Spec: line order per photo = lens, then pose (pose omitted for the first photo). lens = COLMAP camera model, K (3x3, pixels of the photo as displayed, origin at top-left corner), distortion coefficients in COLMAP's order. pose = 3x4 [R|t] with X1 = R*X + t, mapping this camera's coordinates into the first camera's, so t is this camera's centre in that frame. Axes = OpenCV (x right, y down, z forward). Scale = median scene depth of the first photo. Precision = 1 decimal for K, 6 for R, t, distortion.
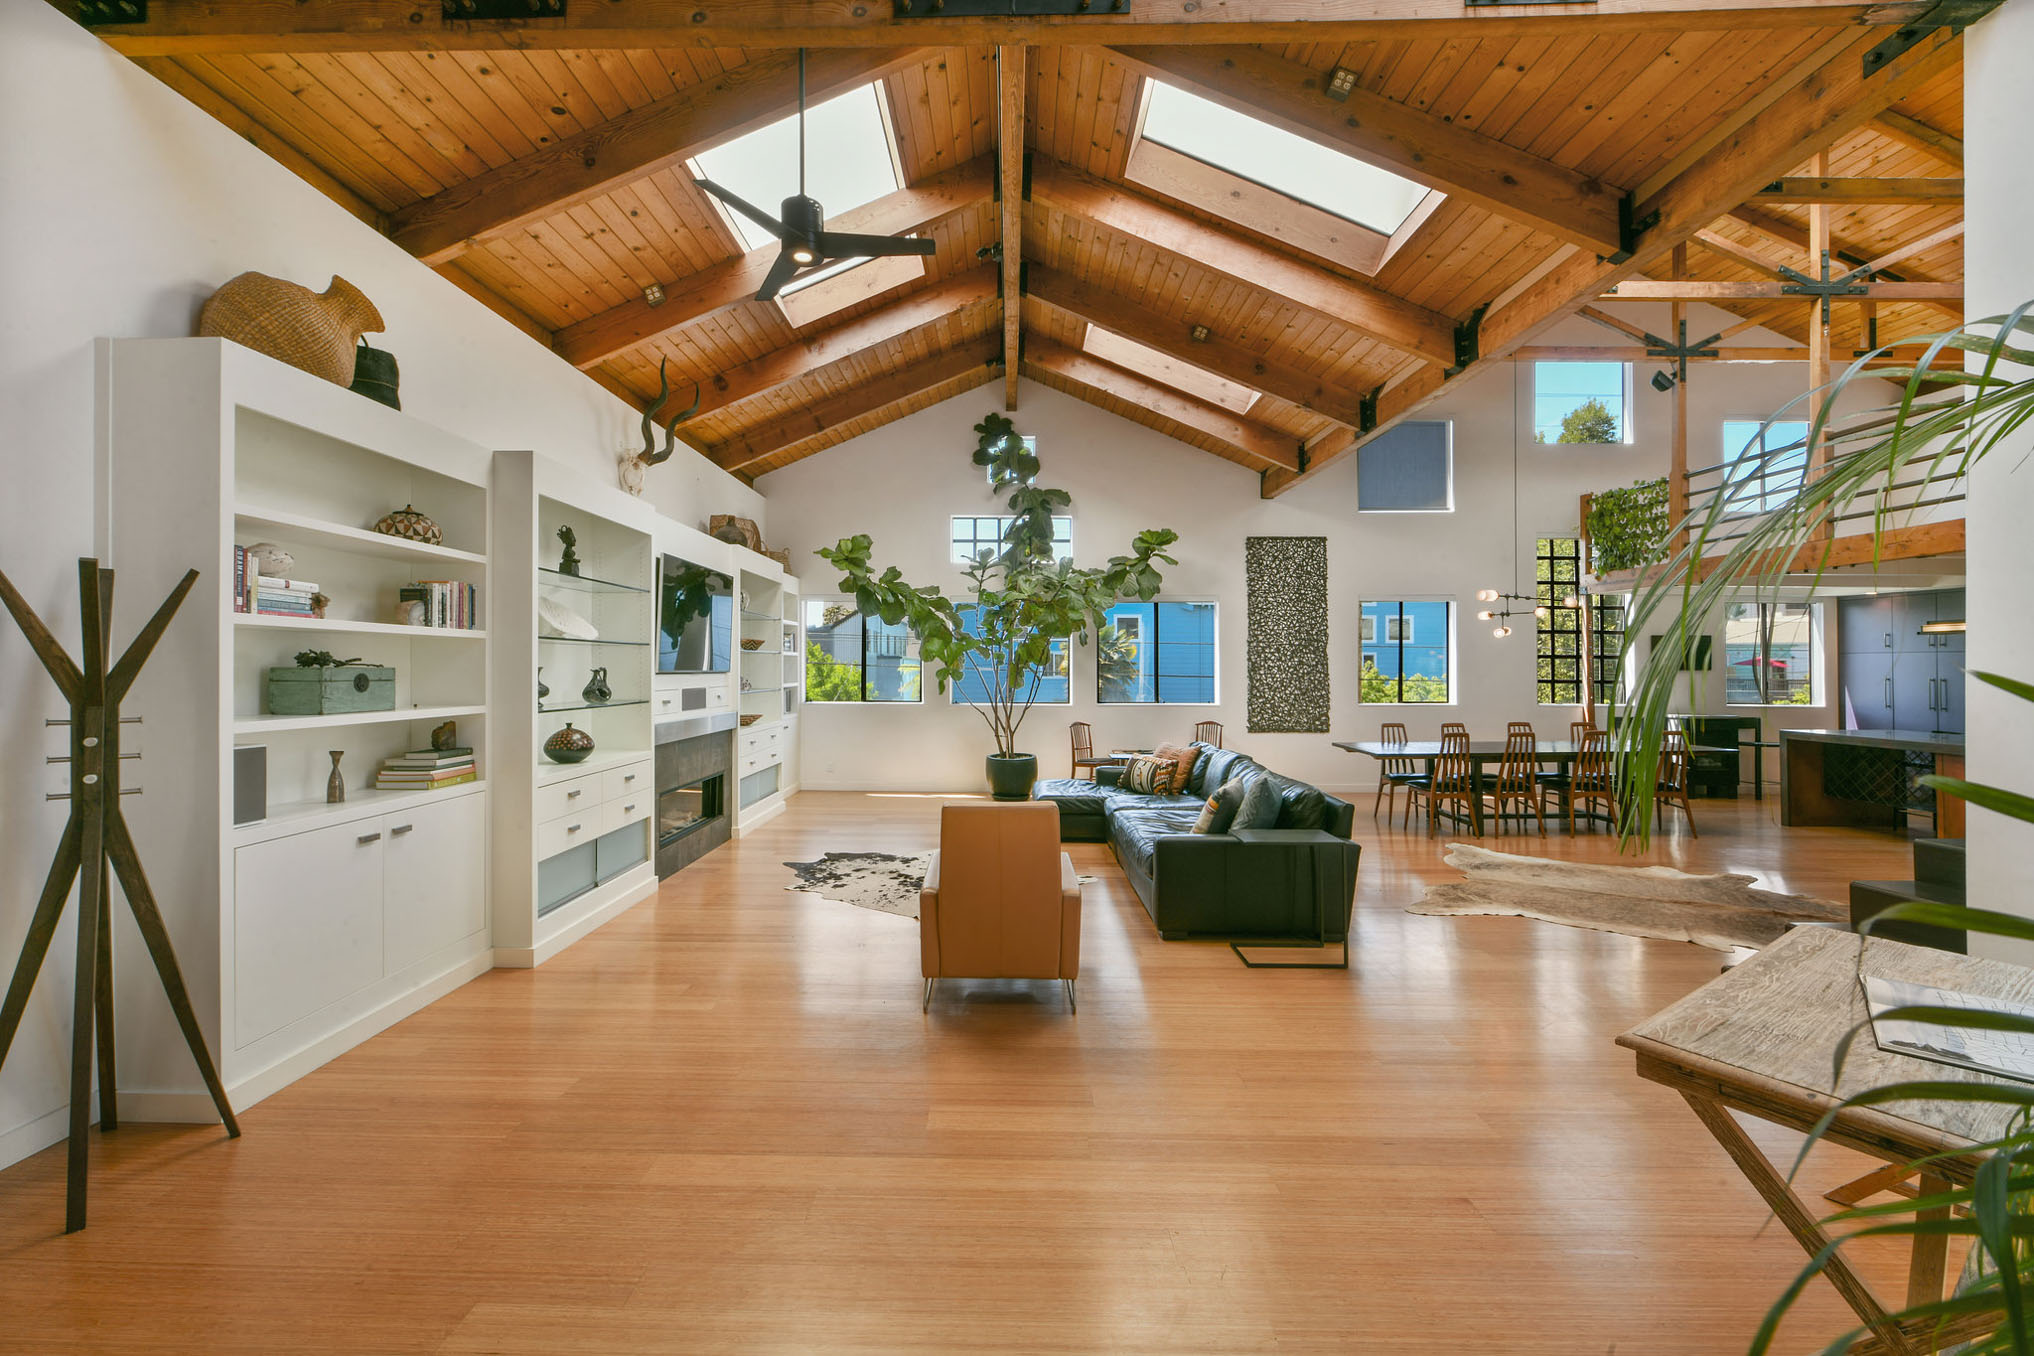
lens RADIAL K [[819.0, 0, 1000.4], [0, 819.0, 655.8], [0, 0, 1]] dist [-0.006213, -0.000140]
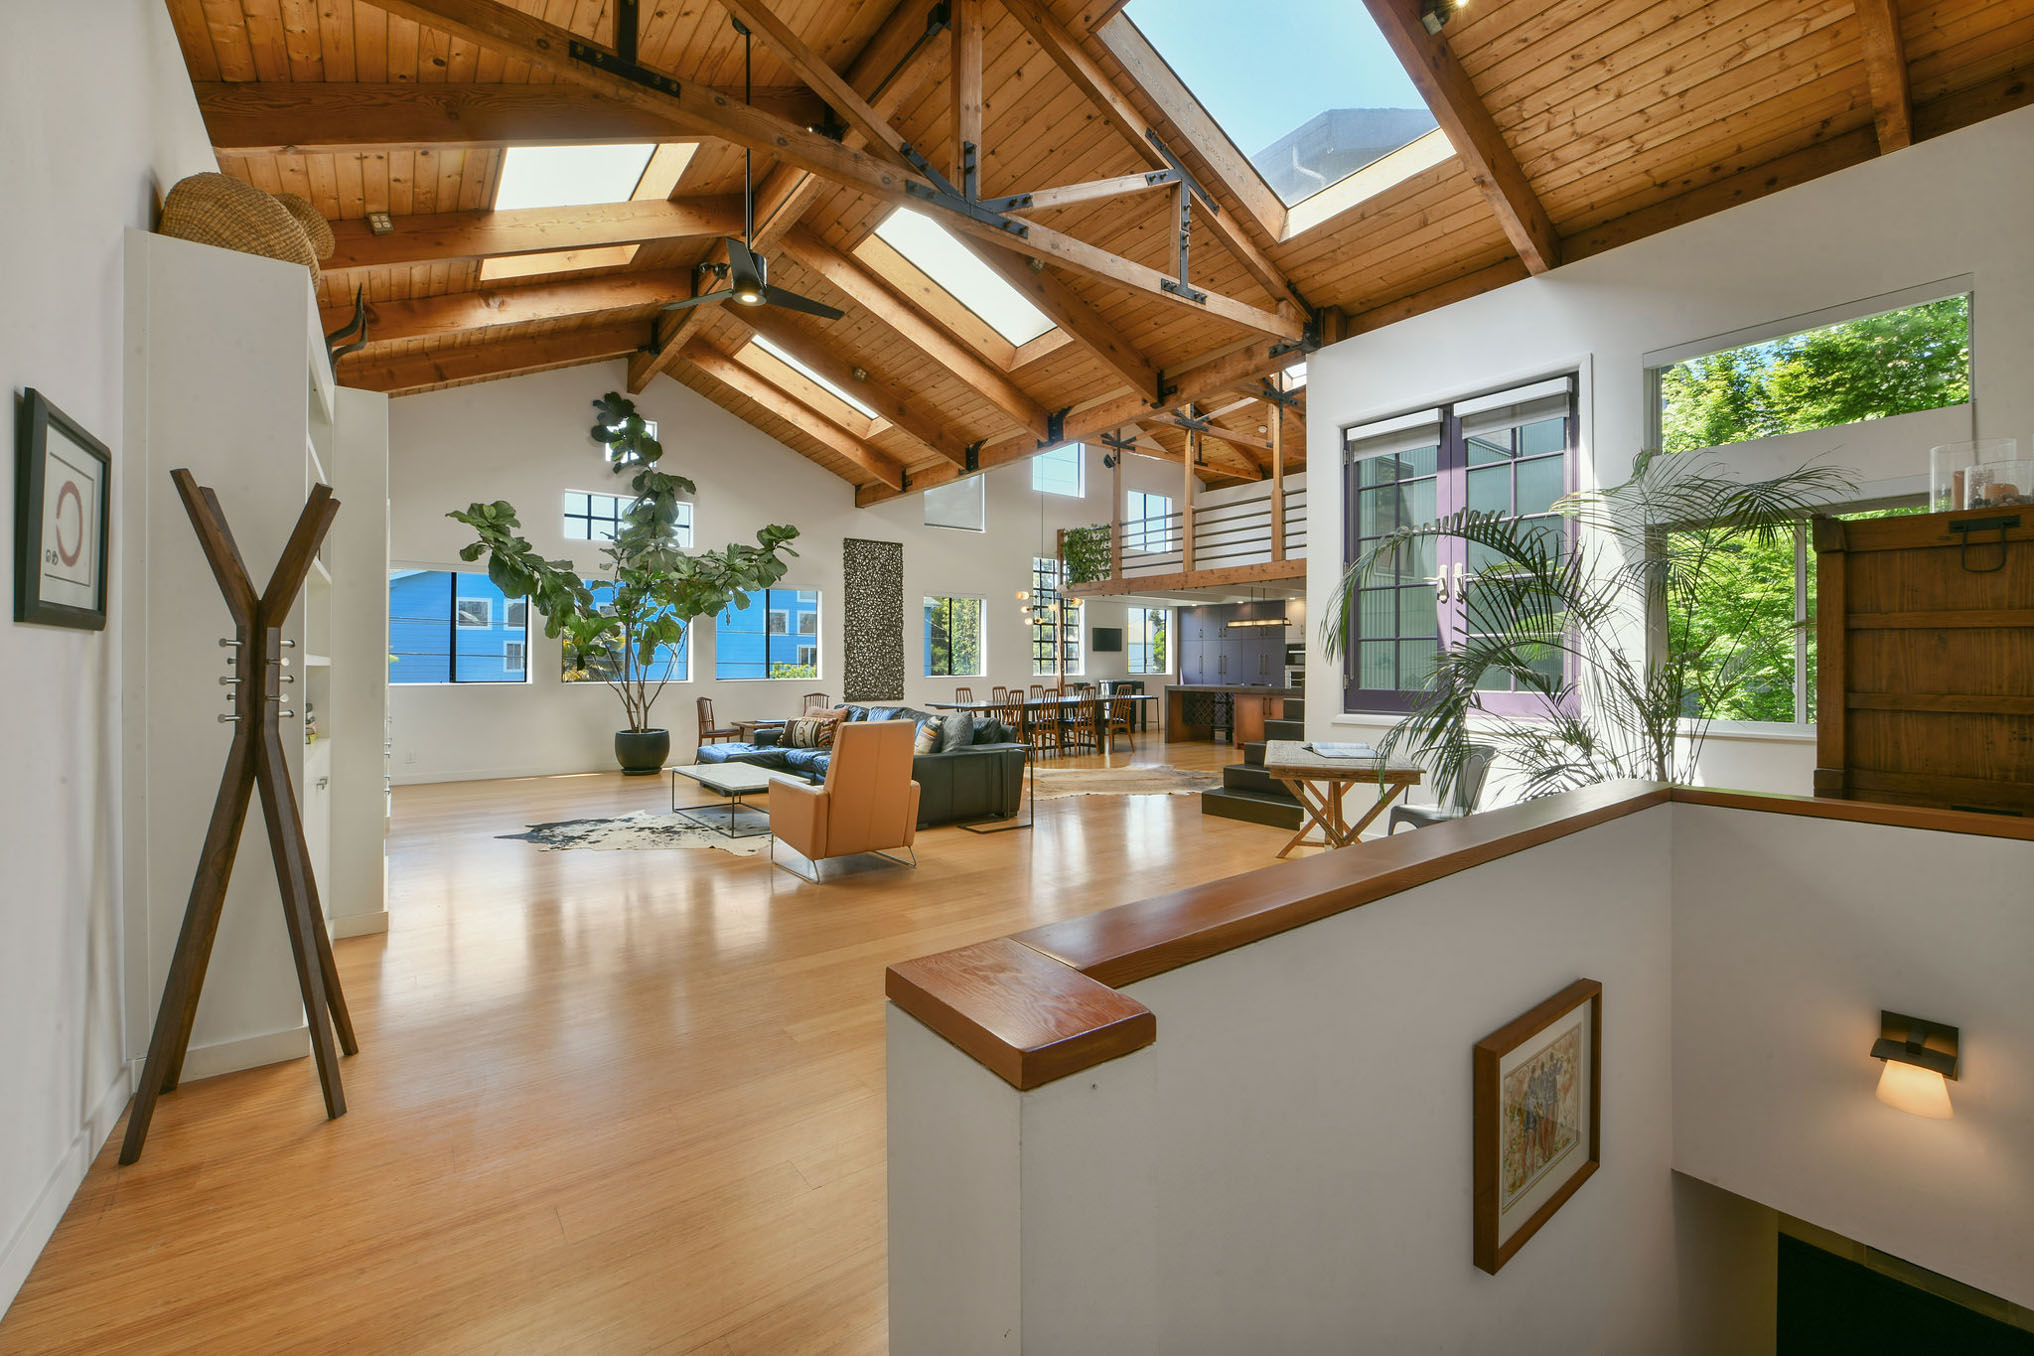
lens RADIAL K [[813.1, 0, 1004.6], [0, 813.1, 647.6], [0, 0, 1]] dist [-0.000583, 0.000090]
pose [[0.795351, 0.007502, 0.606103, -0.263255], [-0.004987, 0.999971, -0.005834, 0.023262], [-0.606129, 0.001617, 0.795365, -0.095169]]
